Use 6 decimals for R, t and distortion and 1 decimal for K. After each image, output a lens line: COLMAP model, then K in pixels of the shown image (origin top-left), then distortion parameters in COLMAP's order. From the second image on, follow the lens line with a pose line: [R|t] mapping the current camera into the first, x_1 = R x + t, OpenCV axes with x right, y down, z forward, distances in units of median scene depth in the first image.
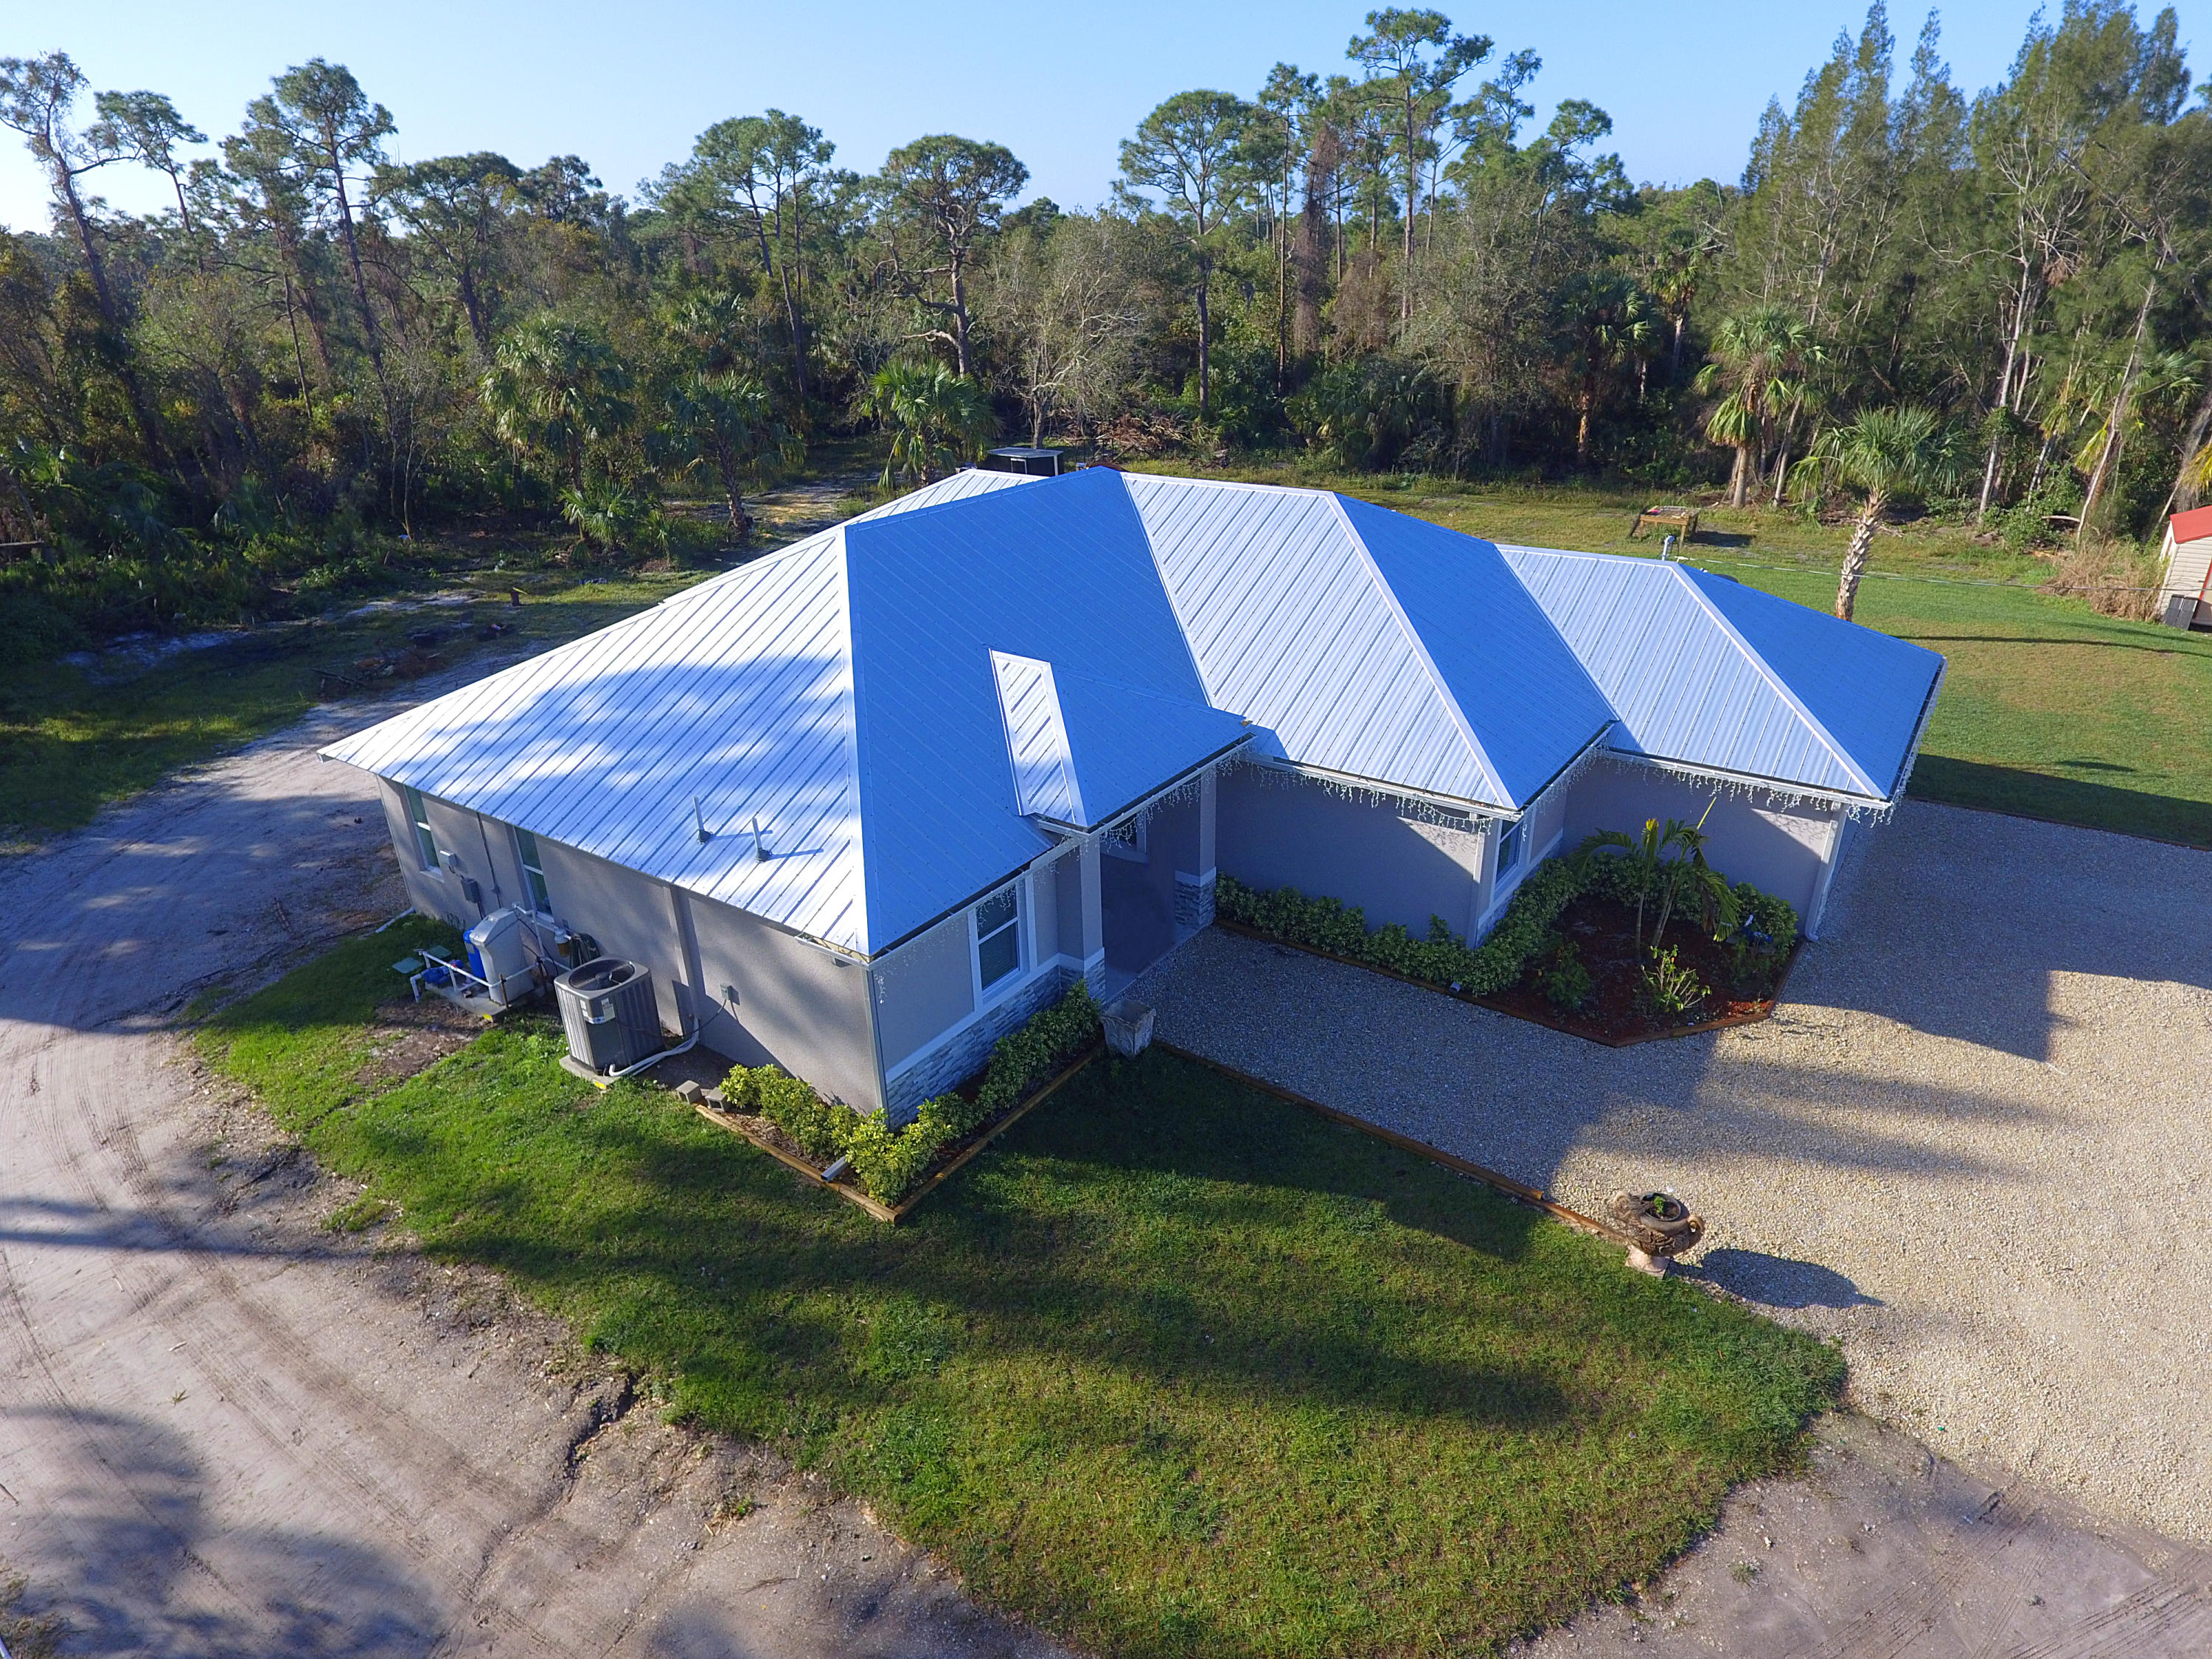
lens RADIAL K [[1256.2, 0, 1108.8], [0, 1256.2, 875.6], [0, 0, 1]] dist [-0.002207, -0.001634]
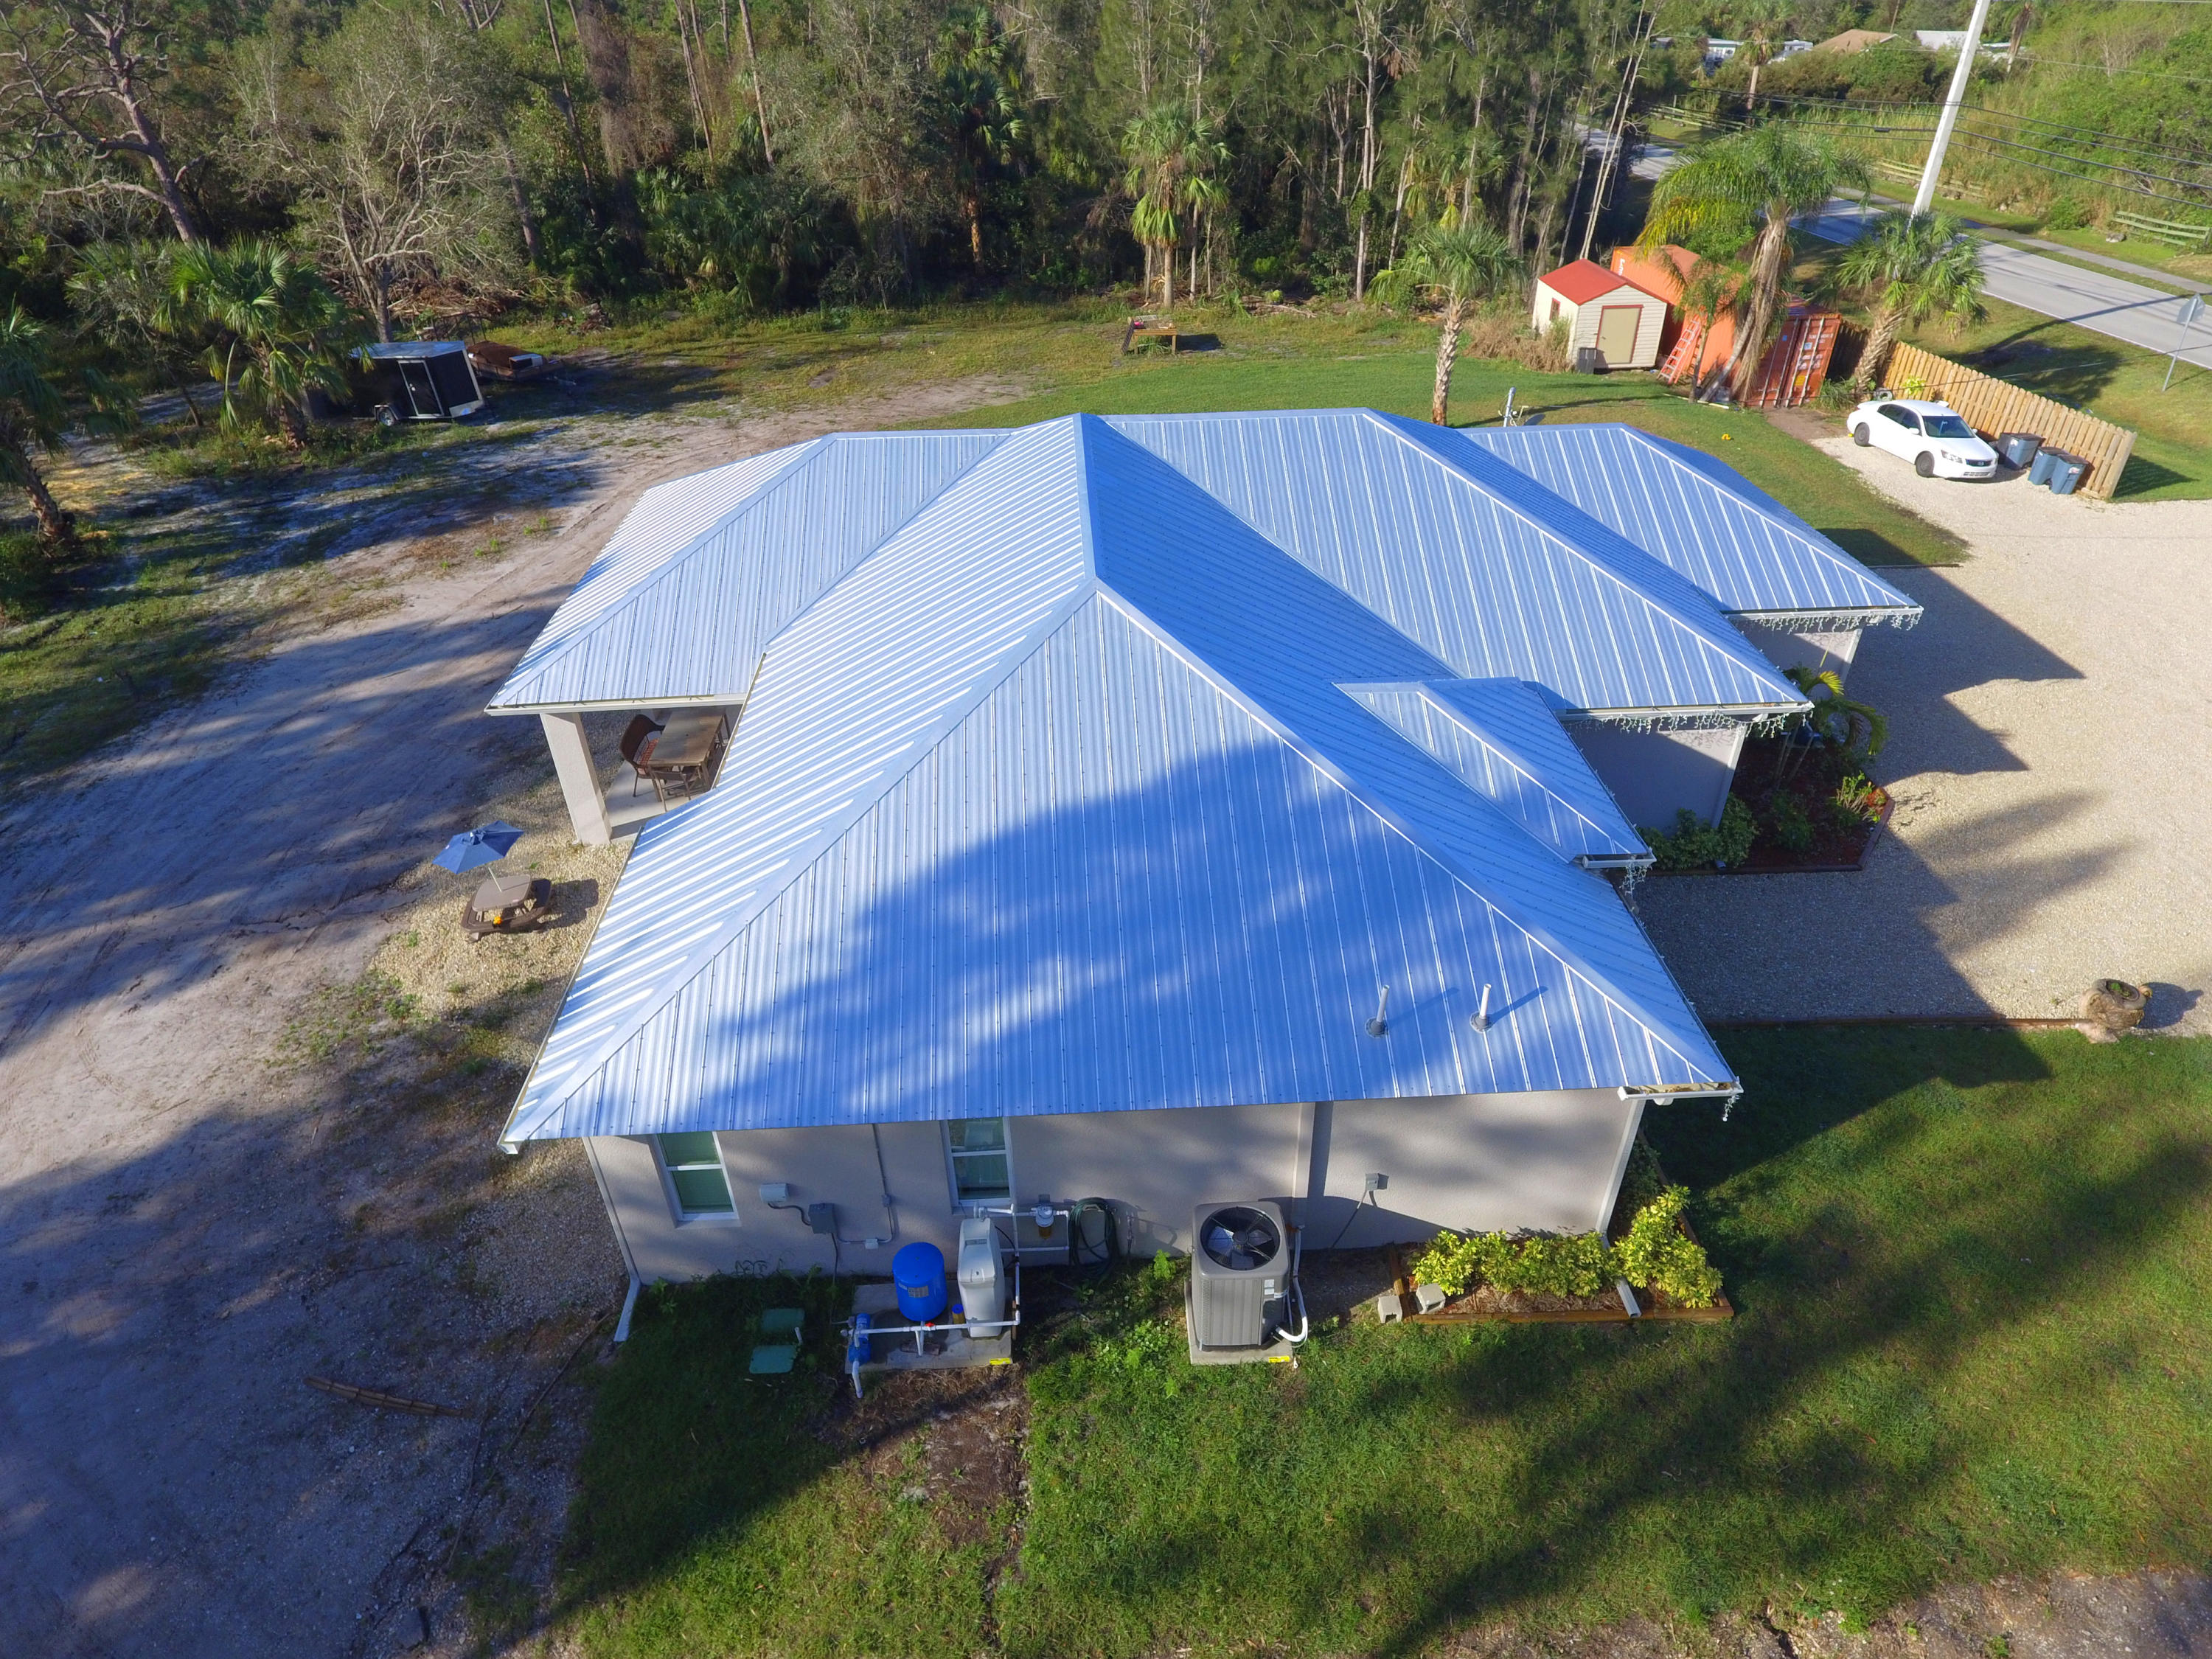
lens RADIAL K [[1297.4, 0, 1100.4], [0, 1297.4, 855.4], [0, 0, 1]] dist [0.001148, -0.002430]
pose [[0.798283, -0.338847, 0.497923, -0.723334], [0.273016, 0.940494, 0.202319, -0.298911], [-0.536849, -0.025567, 0.843291, 0.334599]]
